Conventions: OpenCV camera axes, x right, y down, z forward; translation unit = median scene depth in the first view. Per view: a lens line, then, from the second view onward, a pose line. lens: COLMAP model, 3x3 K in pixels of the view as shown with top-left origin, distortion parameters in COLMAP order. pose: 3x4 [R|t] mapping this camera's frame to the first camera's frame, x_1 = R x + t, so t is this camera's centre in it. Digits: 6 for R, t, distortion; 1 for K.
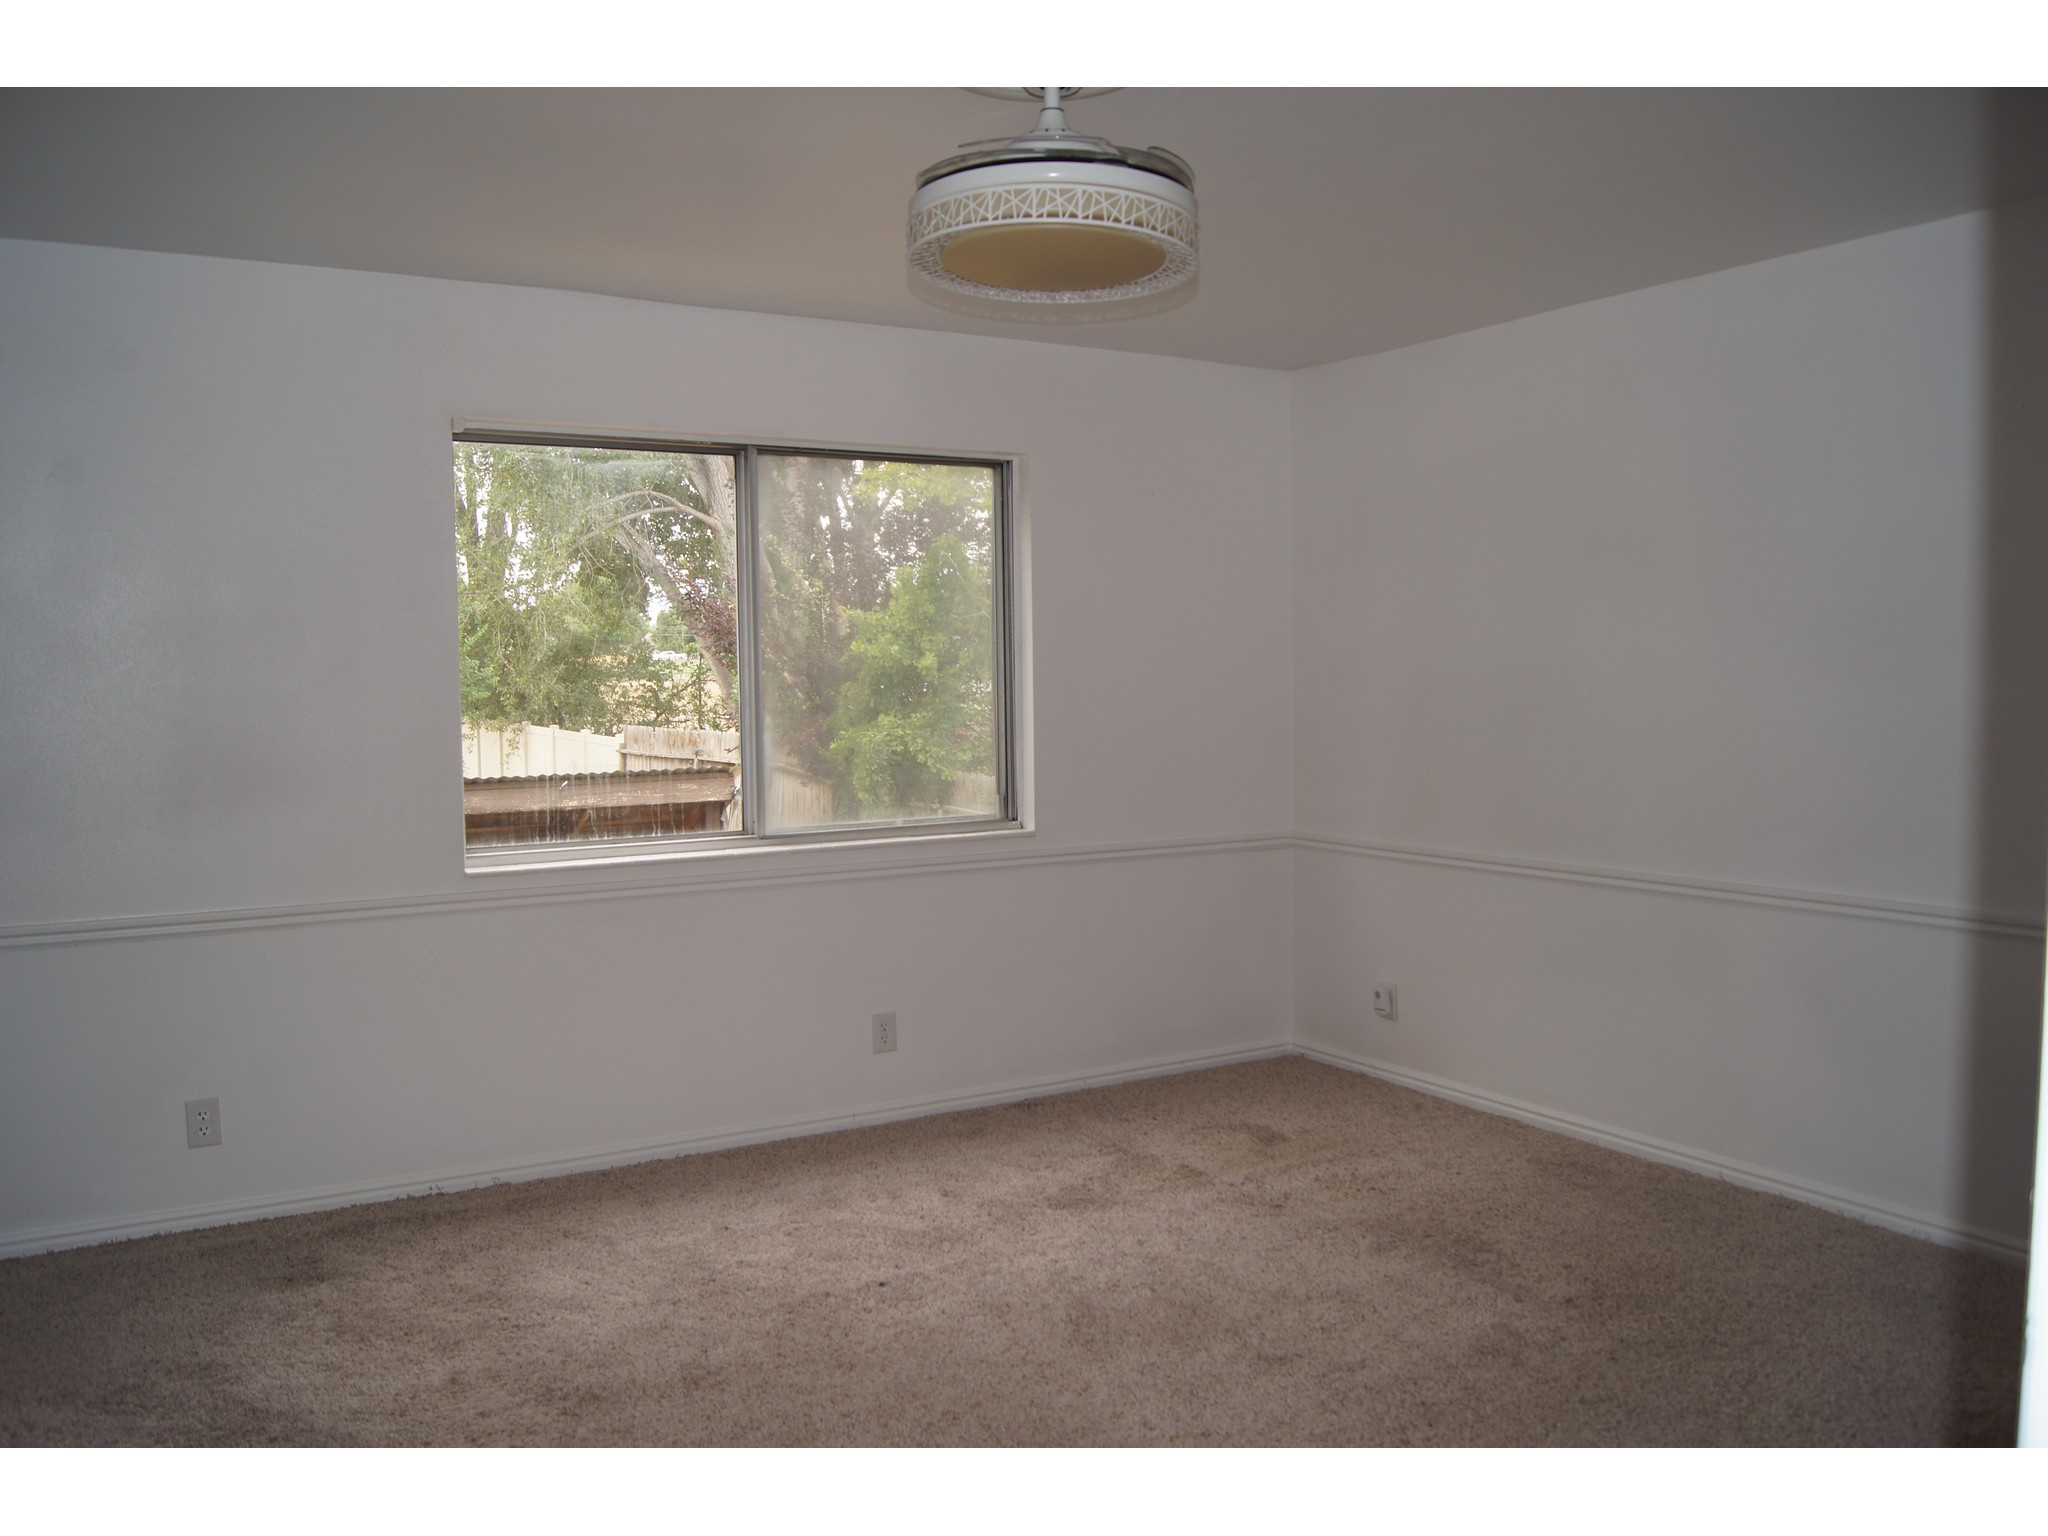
lens RADIAL K [[1605.0, 0, 1030.2], [0, 1605.0, 771.0], [0, 0, 1]] dist [-0.080553, 0.016971]
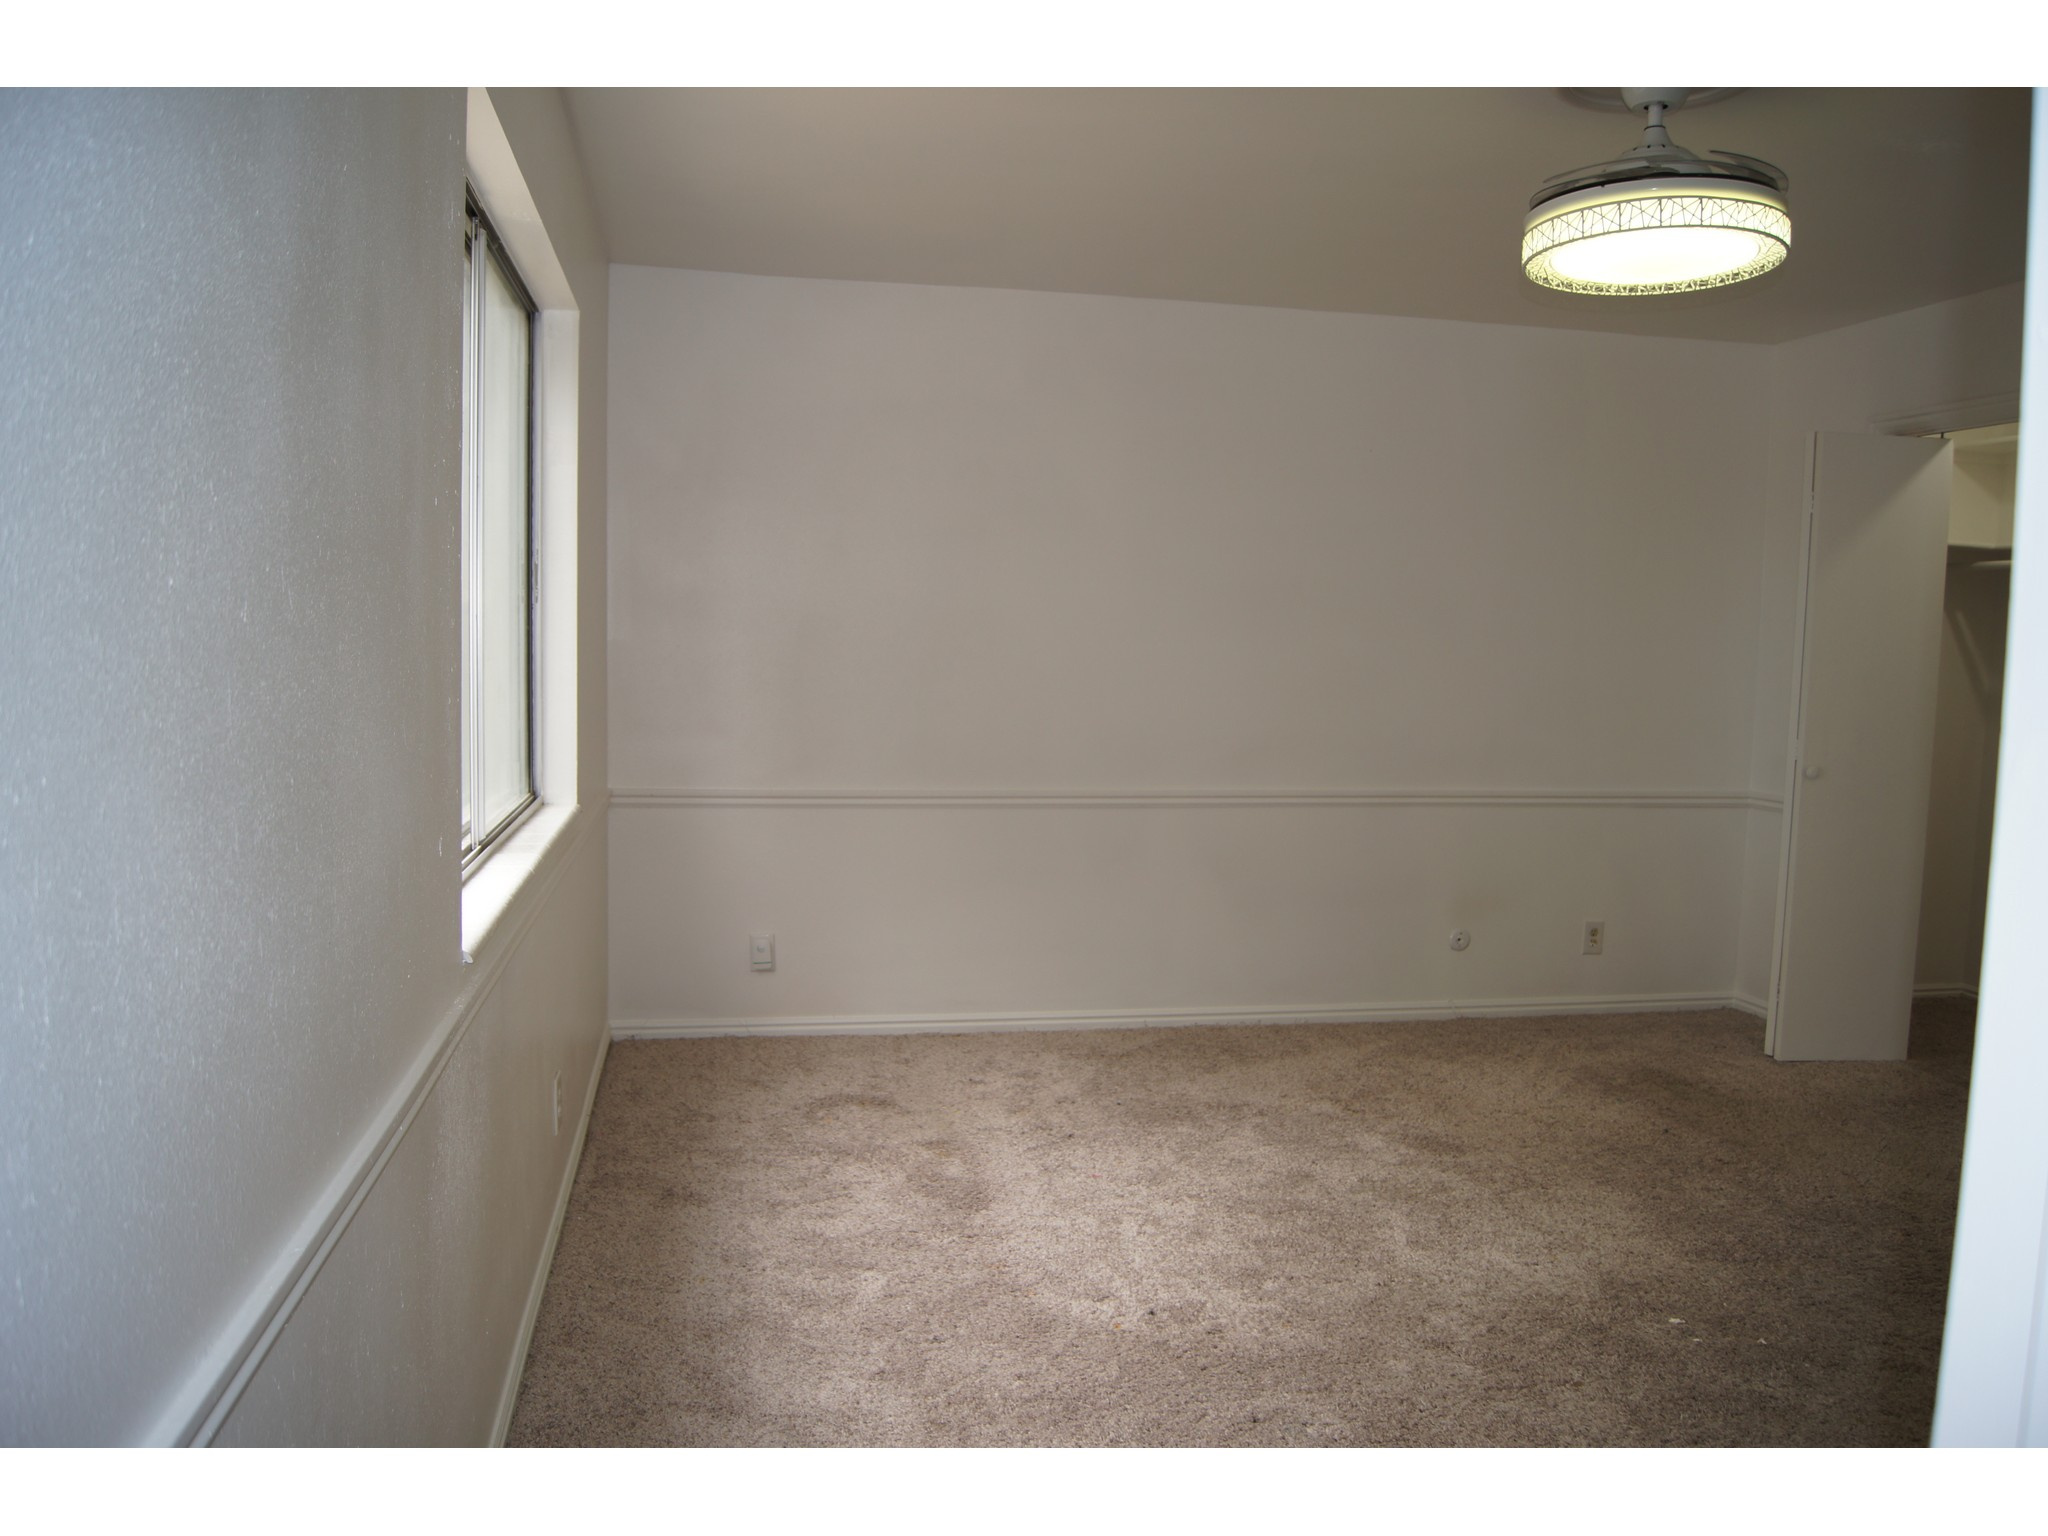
lens RADIAL K [[1605.0, 0, 1028.7], [0, 1605.0, 766.8], [0, 0, 1]] dist [-0.080553, 0.016971]
pose [[0.327977, -0.059684, 0.942798, -0.713346], [0.028448, 0.998174, 0.053293, -0.017469], [-0.944257, 0.009341, 0.329076, 0.602476]]
